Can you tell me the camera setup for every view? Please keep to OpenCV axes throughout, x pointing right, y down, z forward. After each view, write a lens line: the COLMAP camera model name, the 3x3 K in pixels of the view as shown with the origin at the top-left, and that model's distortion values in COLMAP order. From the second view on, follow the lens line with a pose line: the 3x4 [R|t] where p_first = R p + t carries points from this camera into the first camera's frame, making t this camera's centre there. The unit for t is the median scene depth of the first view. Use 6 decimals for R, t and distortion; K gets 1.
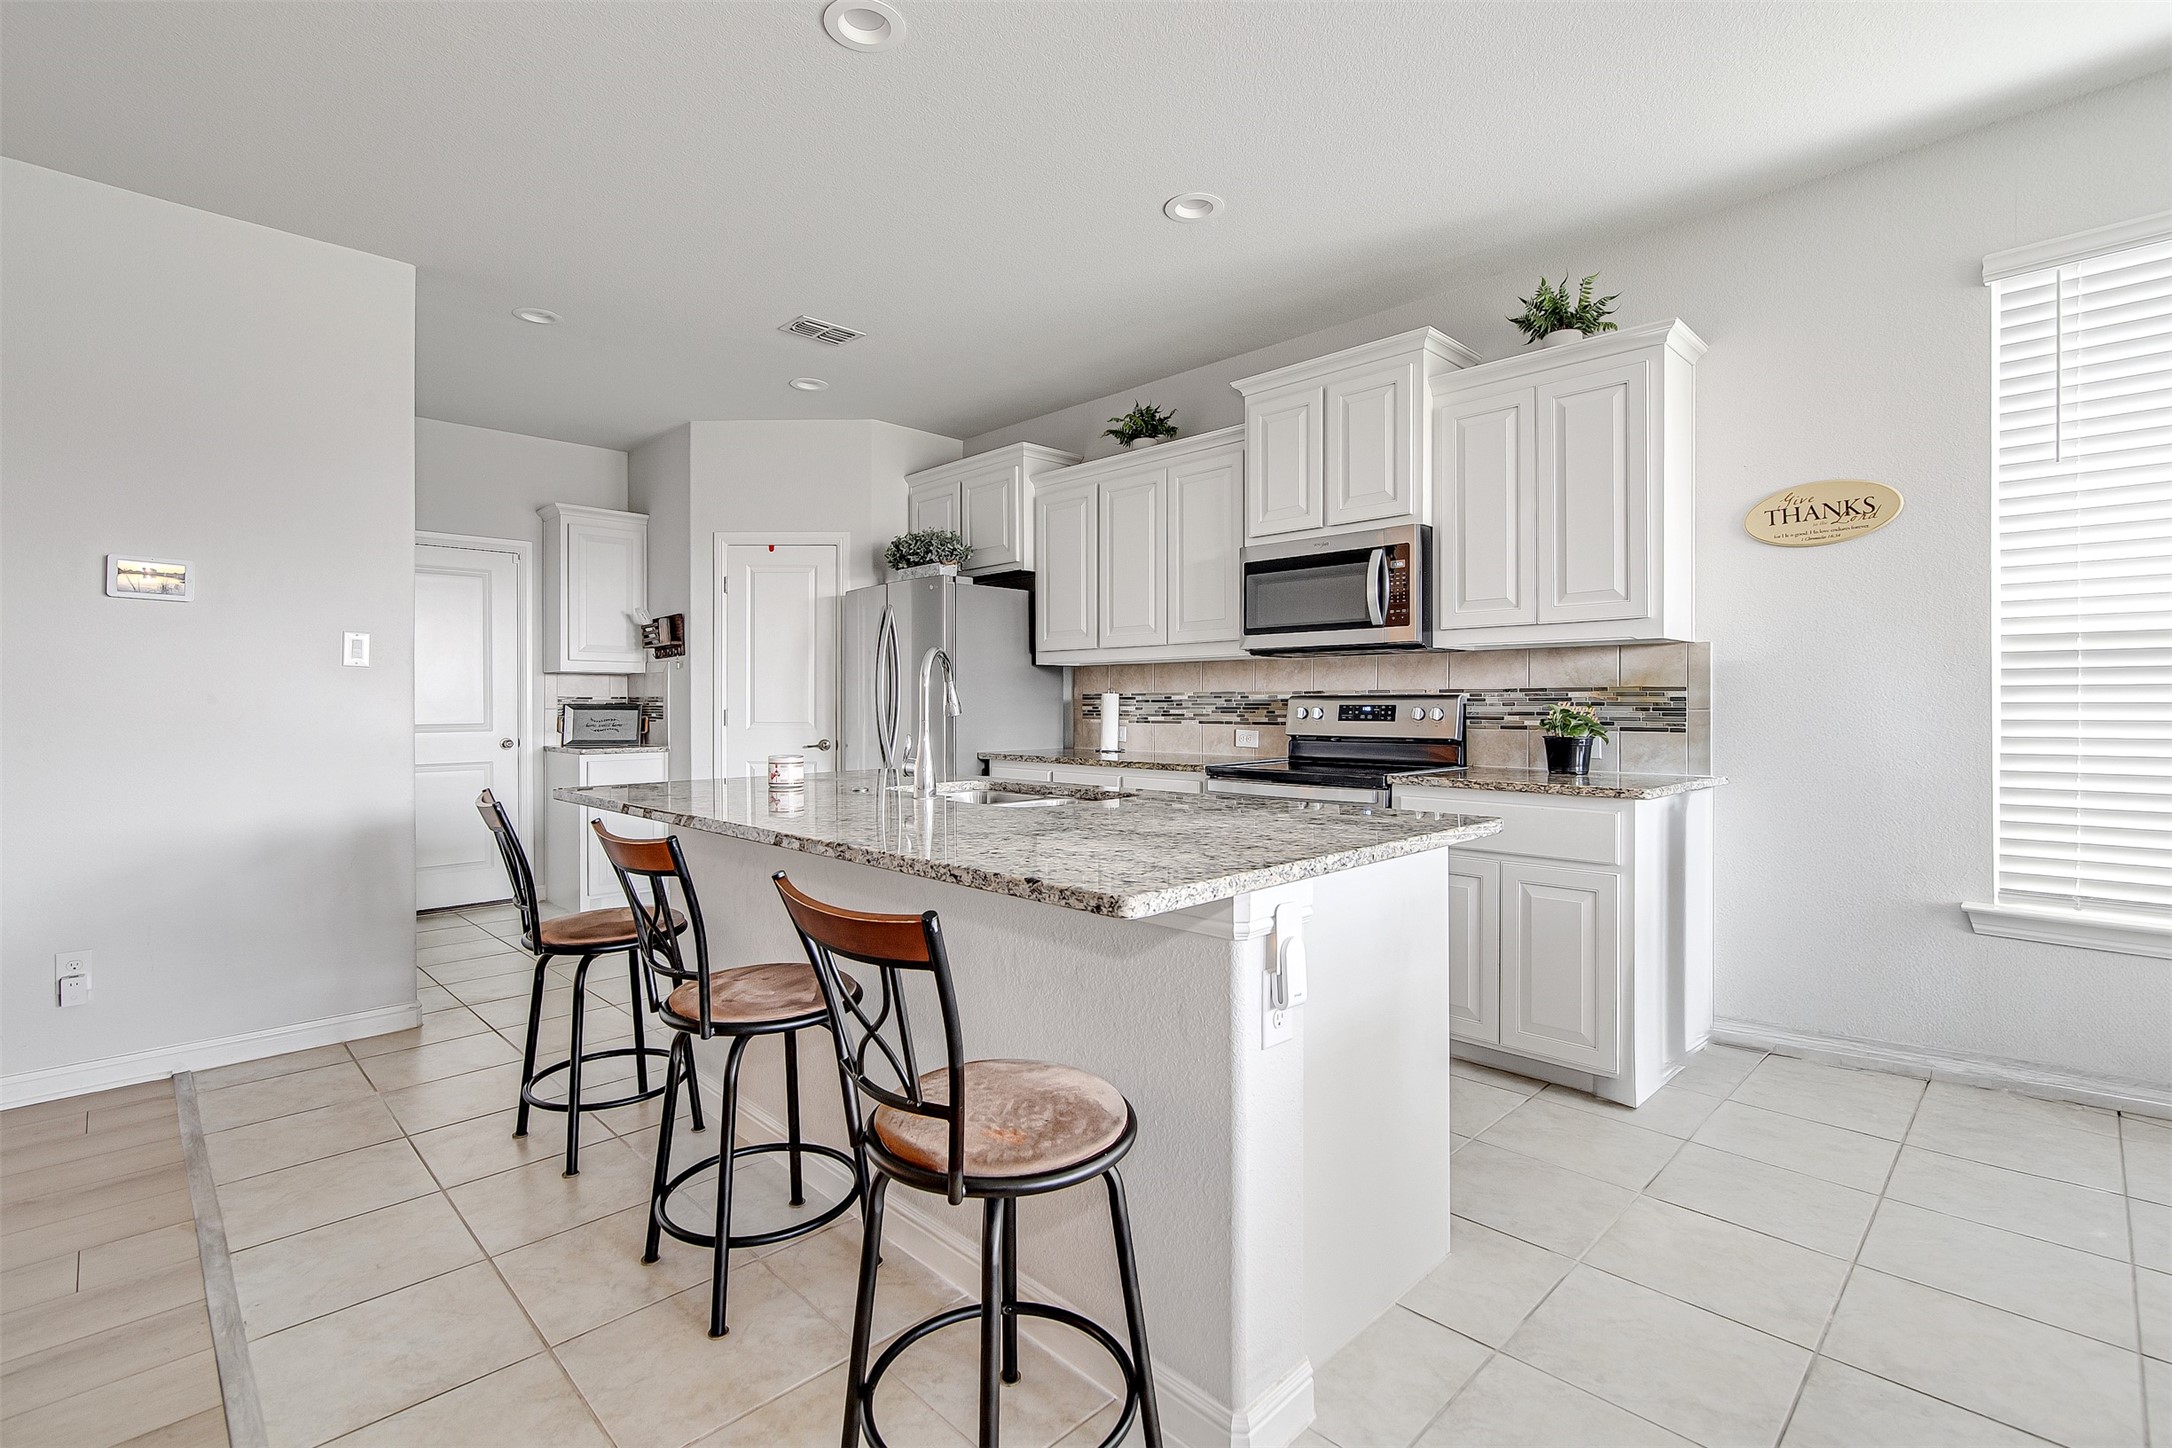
lens RADIAL K [[990.8, 0, 1086.4], [0, 990.8, 707.4], [0, 0, 1]] dist [0.002411, 0.000213]
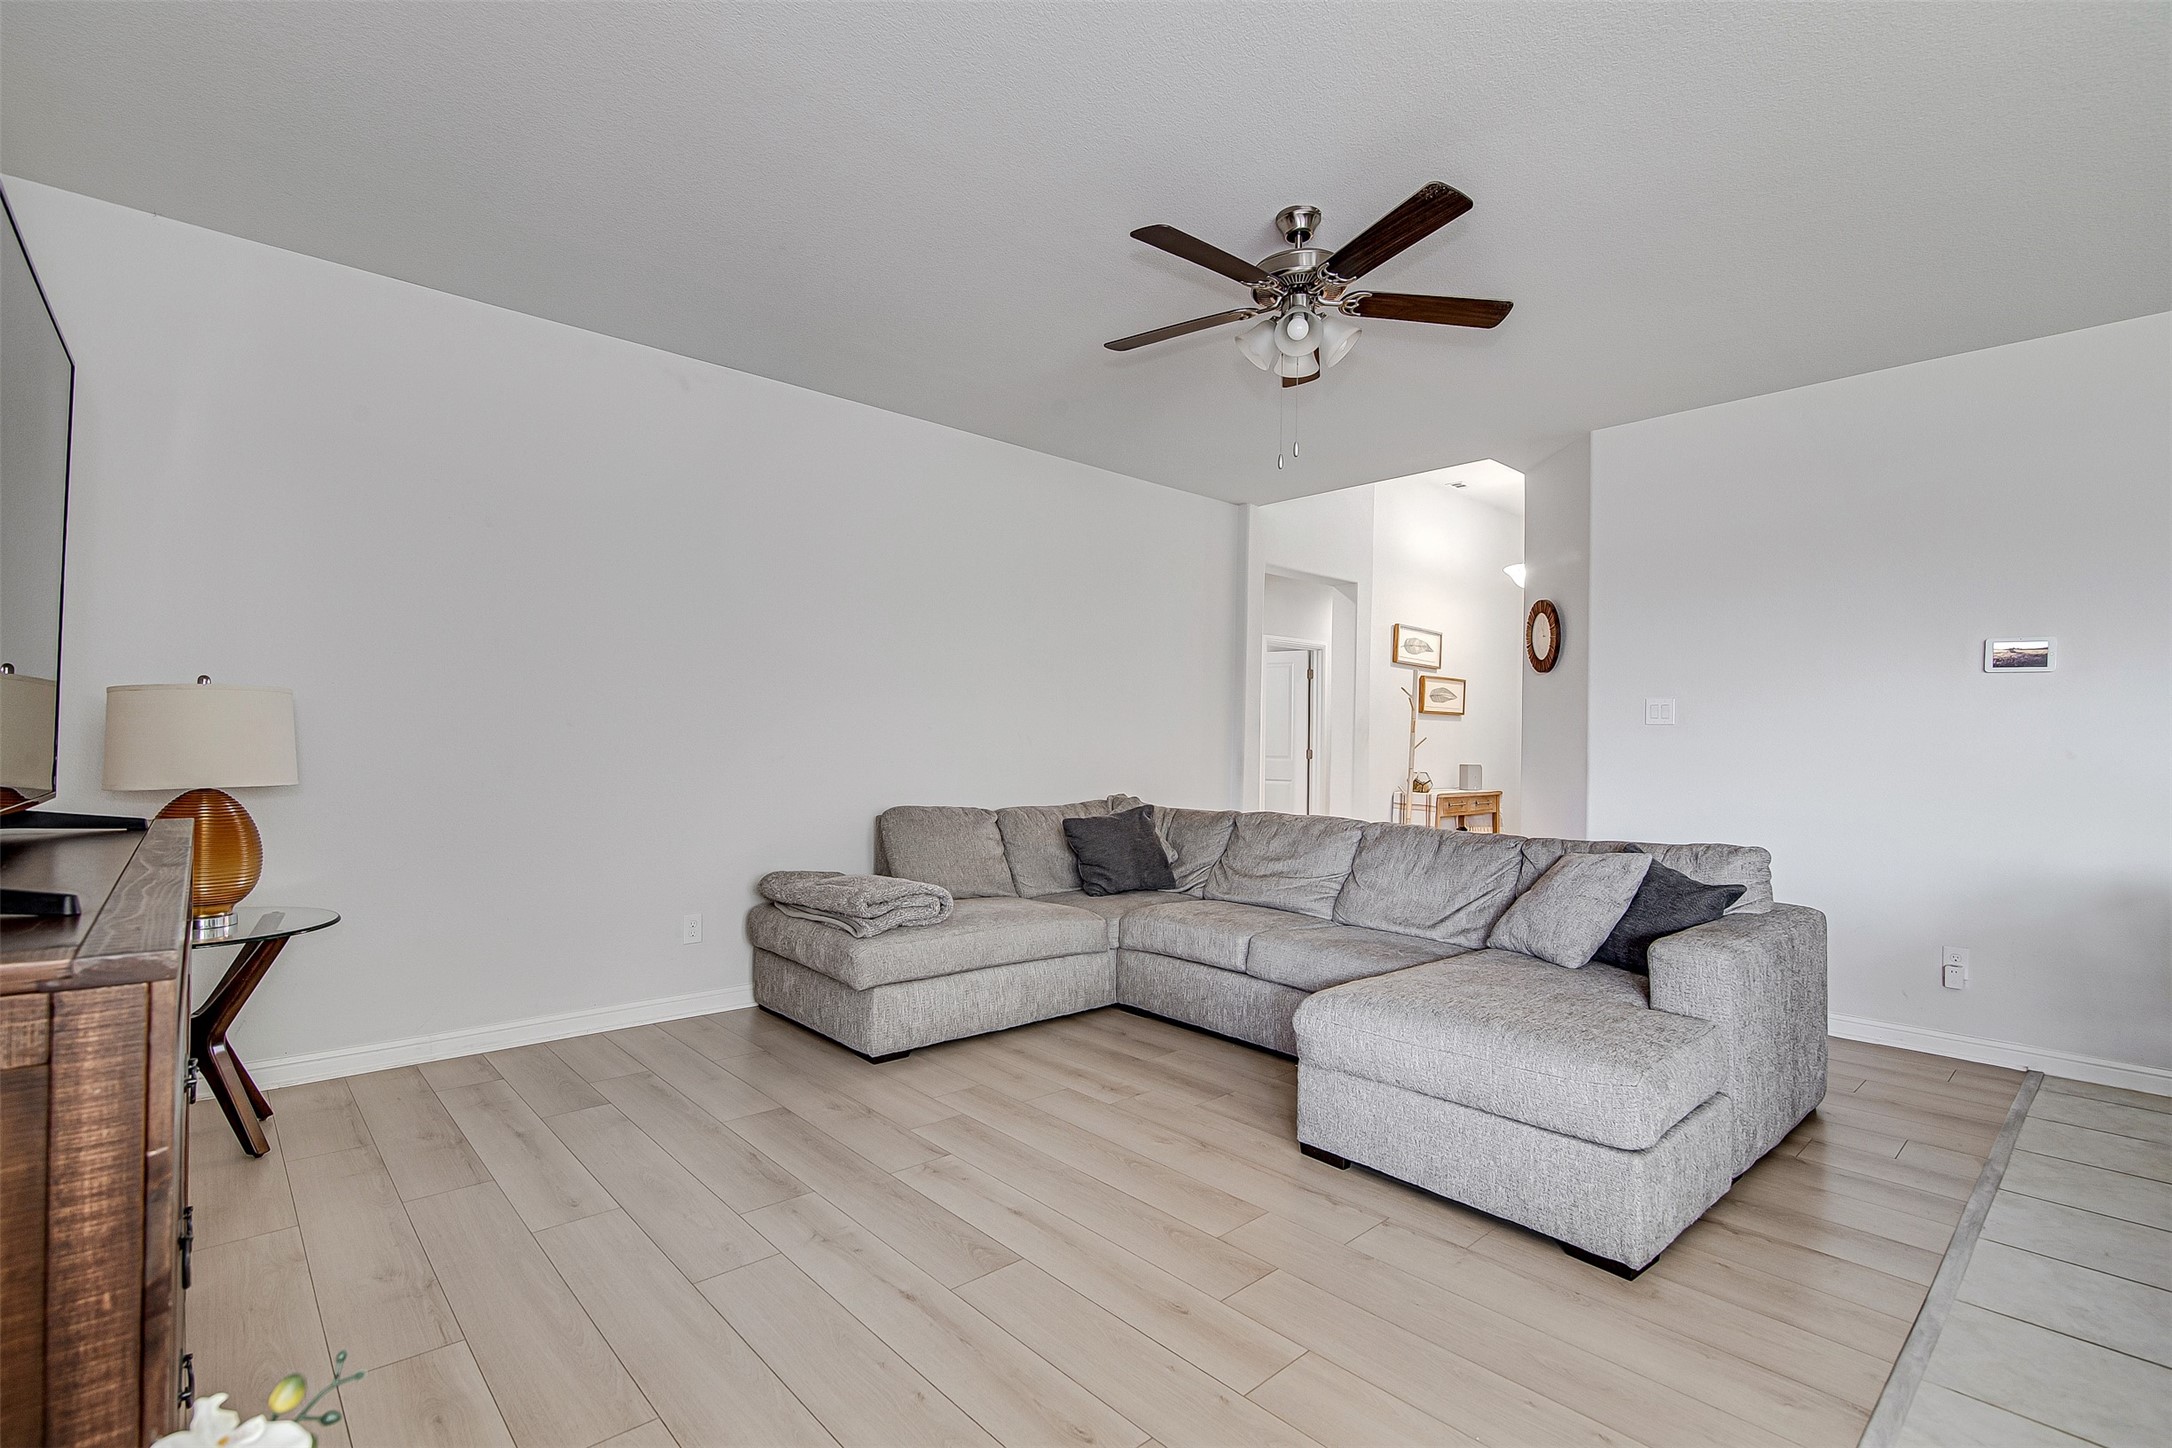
lens RADIAL K [[1002.8, 0, 1046.8], [0, 1002.8, 753.5], [0, 0, 1]] dist [-0.020267, 0.000277]
pose [[-0.062703, 0.015691, -0.997909, 0.219964], [-0.023921, 0.999566, 0.017221, -0.000460], [0.997746, 0.024951, -0.062300, -0.074114]]
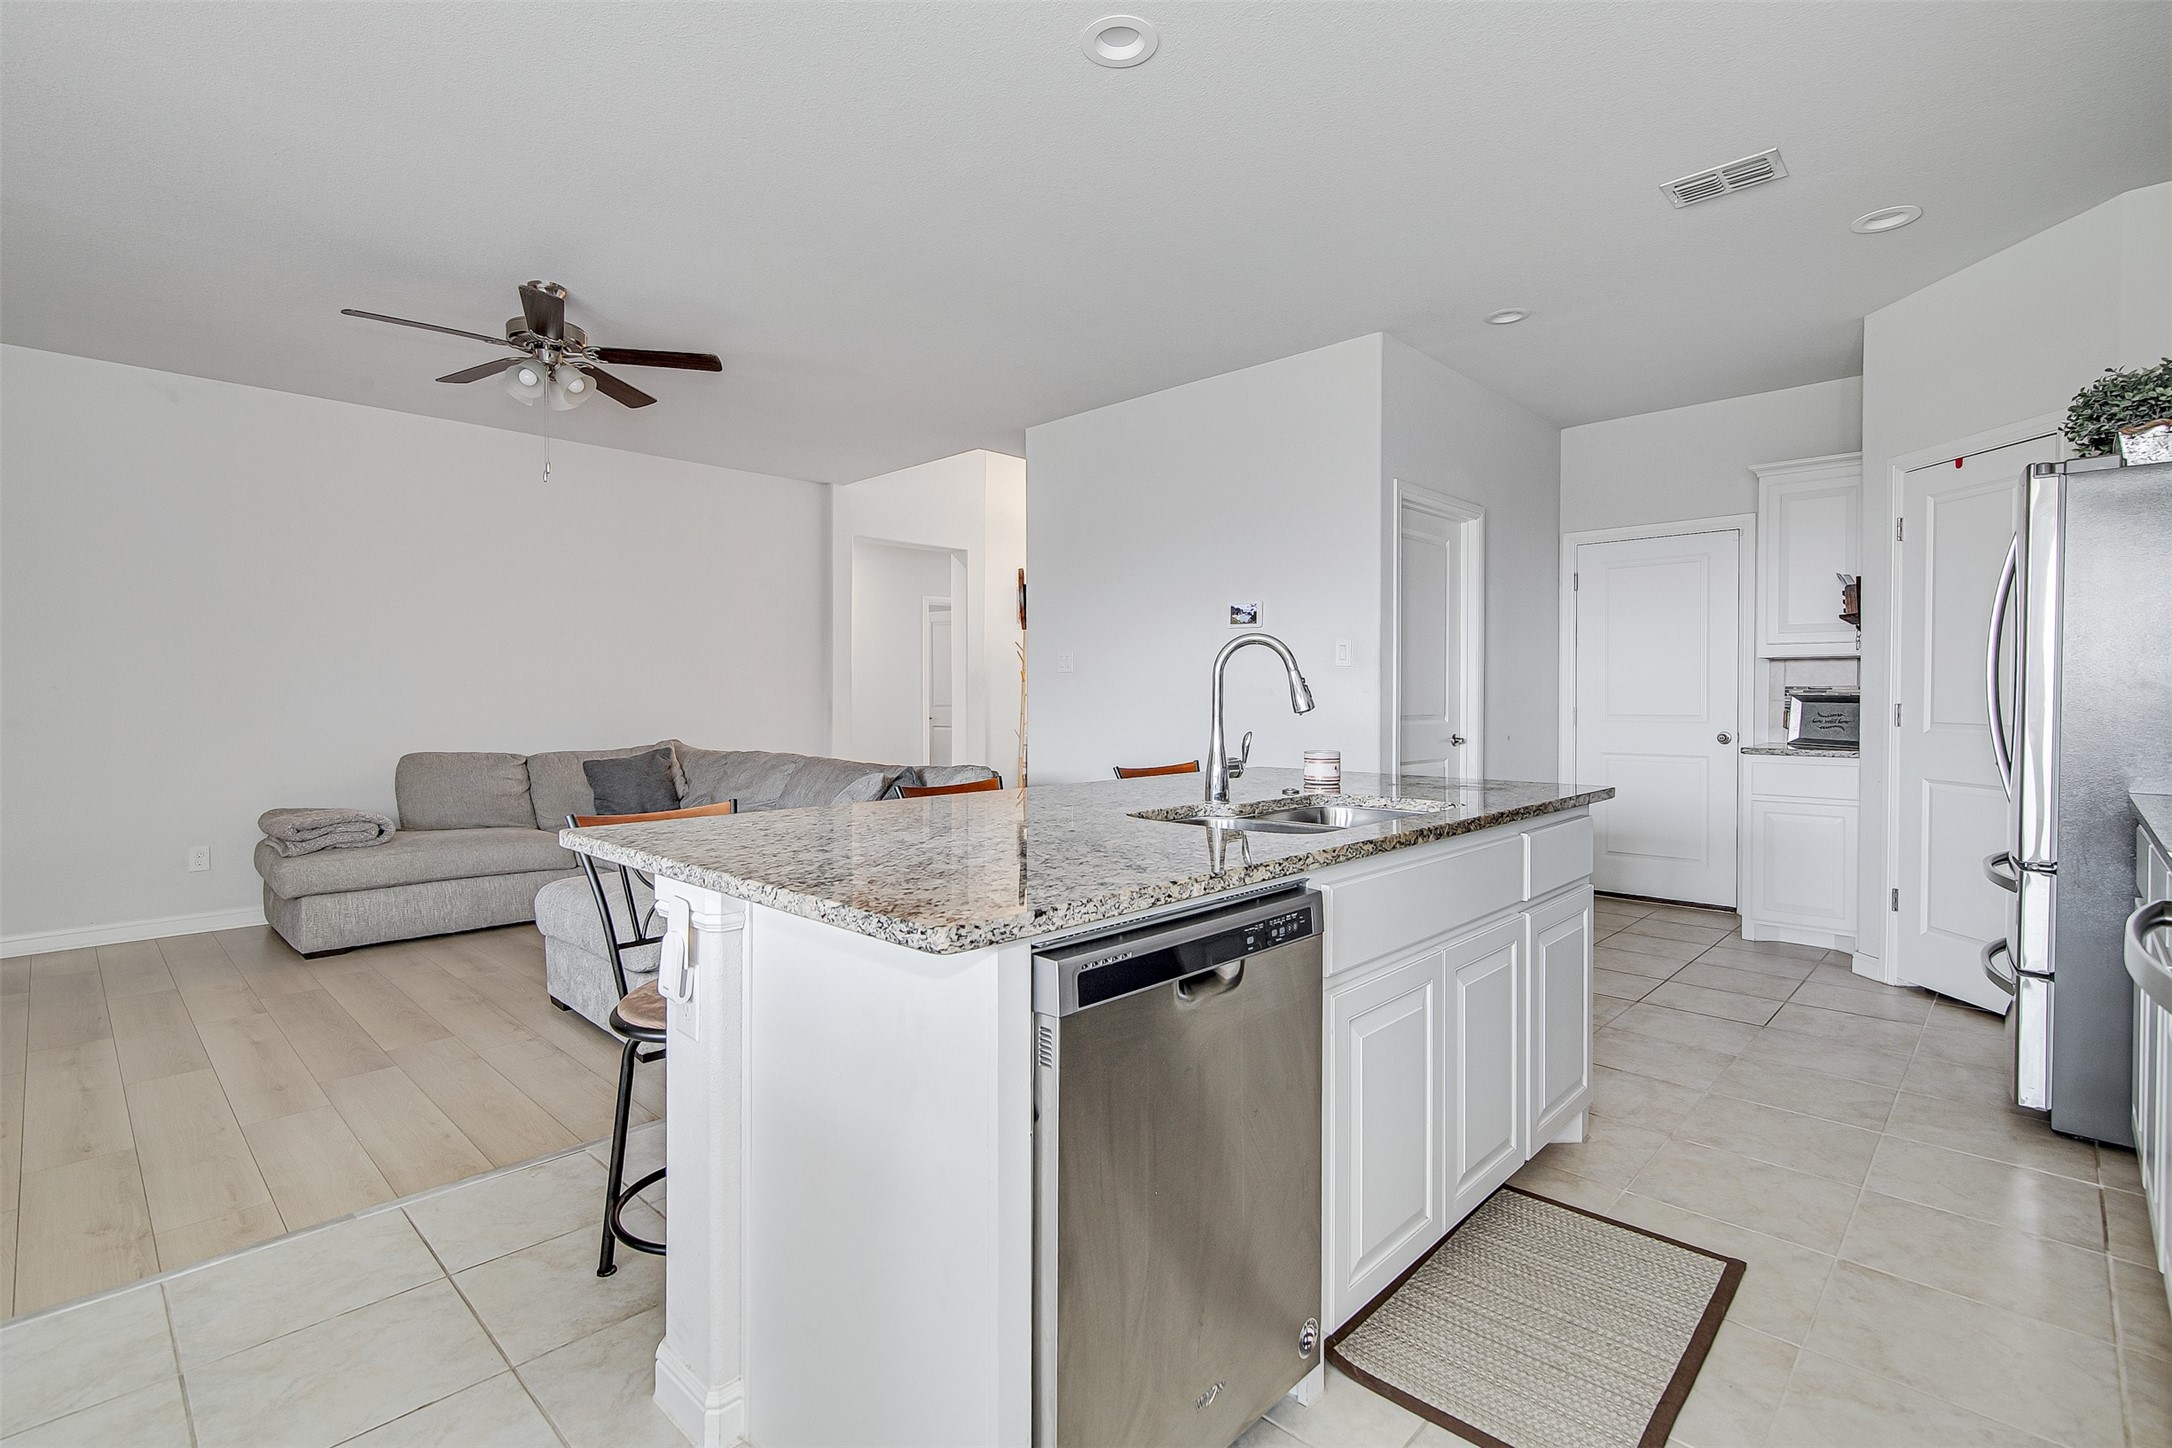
lens RADIAL K [[1015.8, 0, 1060.6], [0, 1015.8, 711.8], [0, 0, 1]] dist [0.003056, 0.000374]
pose [[0.009217, 0.019264, -0.999772, 0.427101], [-0.006566, 0.999794, 0.019204, -0.002480], [0.999936, 0.006388, 0.009341, 0.454410]]
